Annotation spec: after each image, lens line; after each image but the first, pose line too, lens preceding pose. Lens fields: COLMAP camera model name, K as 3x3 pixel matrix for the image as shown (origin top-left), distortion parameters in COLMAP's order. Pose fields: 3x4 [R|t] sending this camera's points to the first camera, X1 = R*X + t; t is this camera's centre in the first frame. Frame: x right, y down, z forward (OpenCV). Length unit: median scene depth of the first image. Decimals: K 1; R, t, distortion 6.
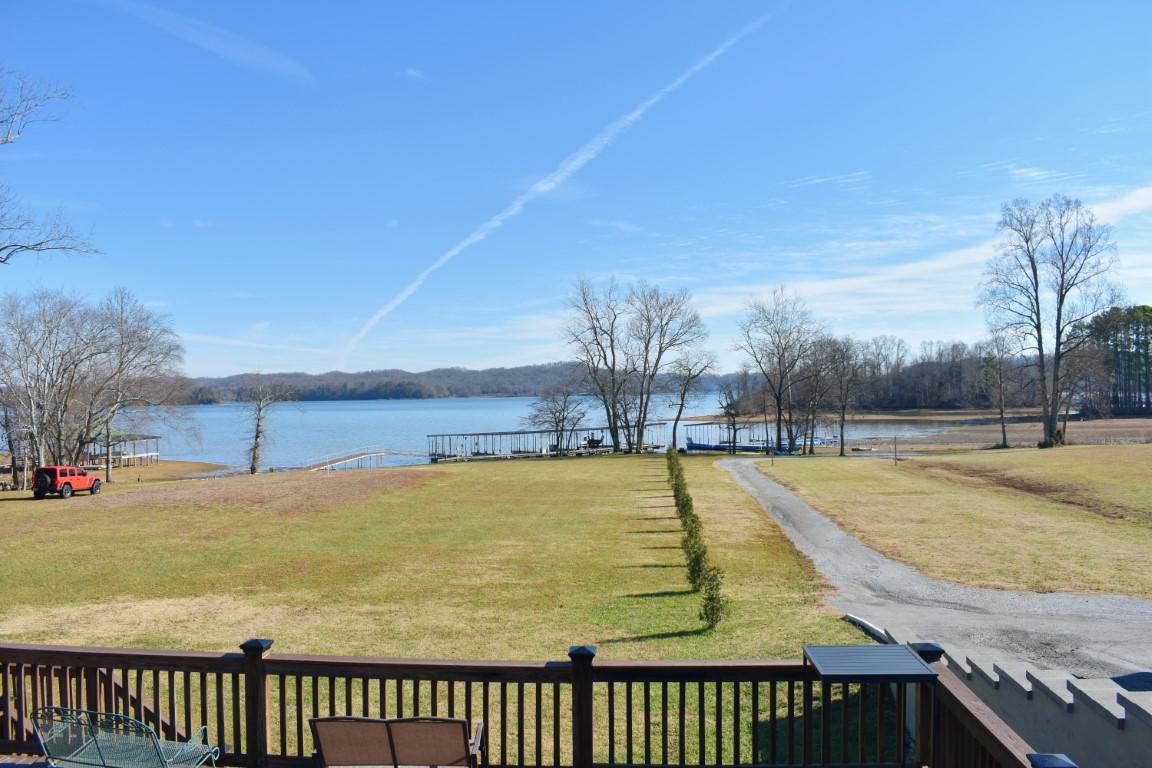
lens RADIAL K [[960.1, 0, 576.7], [0, 960.1, 385.4], [0, 0, 1]] dist [-0.093959, 0.011235]
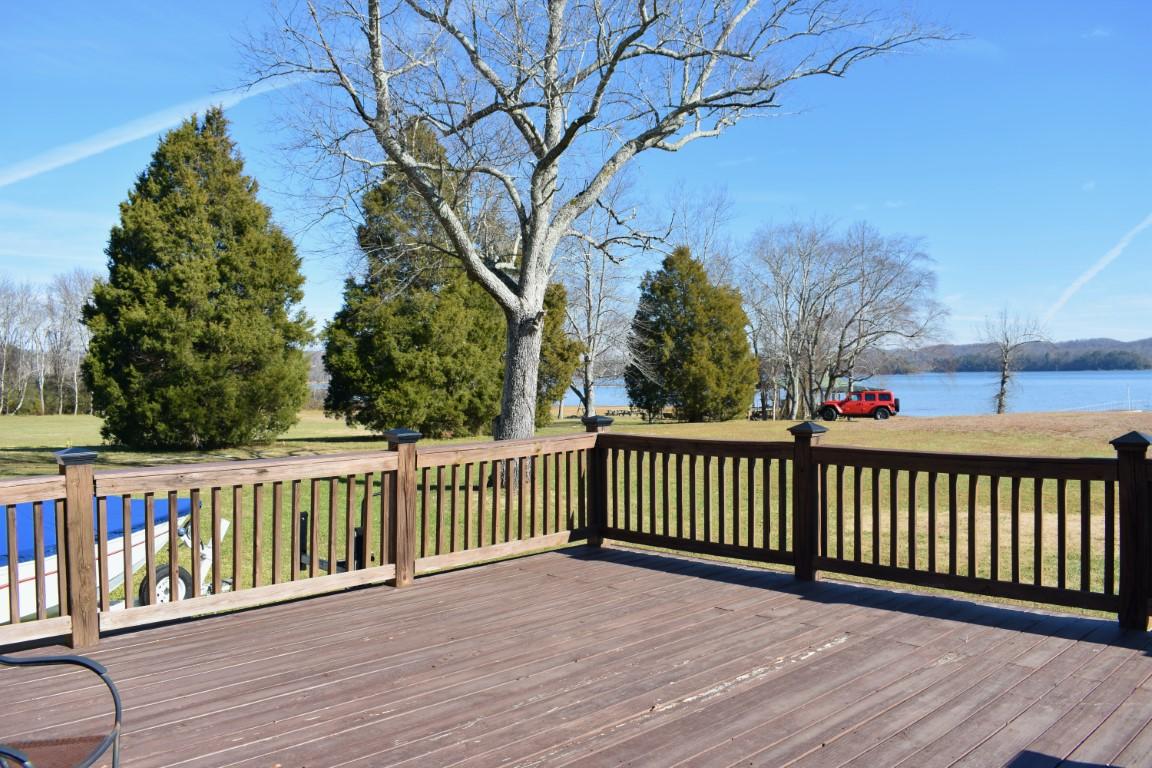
lens RADIAL K [[960.1, 0, 582.4], [0, 960.1, 378.7], [0, 0, 1]] dist [-0.093959, 0.011235]
pose [[0.767347, 0.009712, -0.641159, -0.119765], [0.005131, 0.999760, 0.021284, 0.050686], [0.641212, -0.019622, 0.767113, 0.101651]]
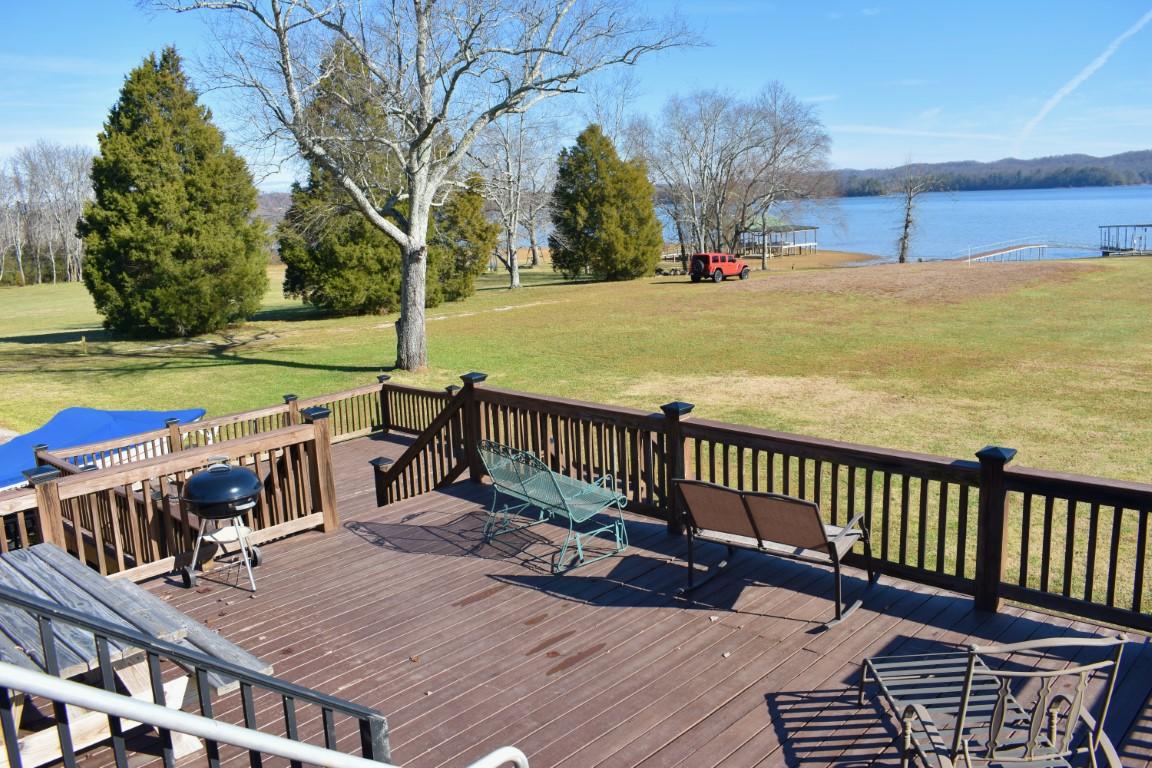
lens RADIAL K [[960.1, 0, 577.7], [0, 960.1, 376.1], [0, 0, 1]] dist [-0.093959, 0.011235]
pose [[0.782948, 0.089653, -0.615593, 0.025630], [0.039885, 0.980290, 0.193494, 0.004115], [0.620807, -0.176049, 0.763941, 0.016244]]
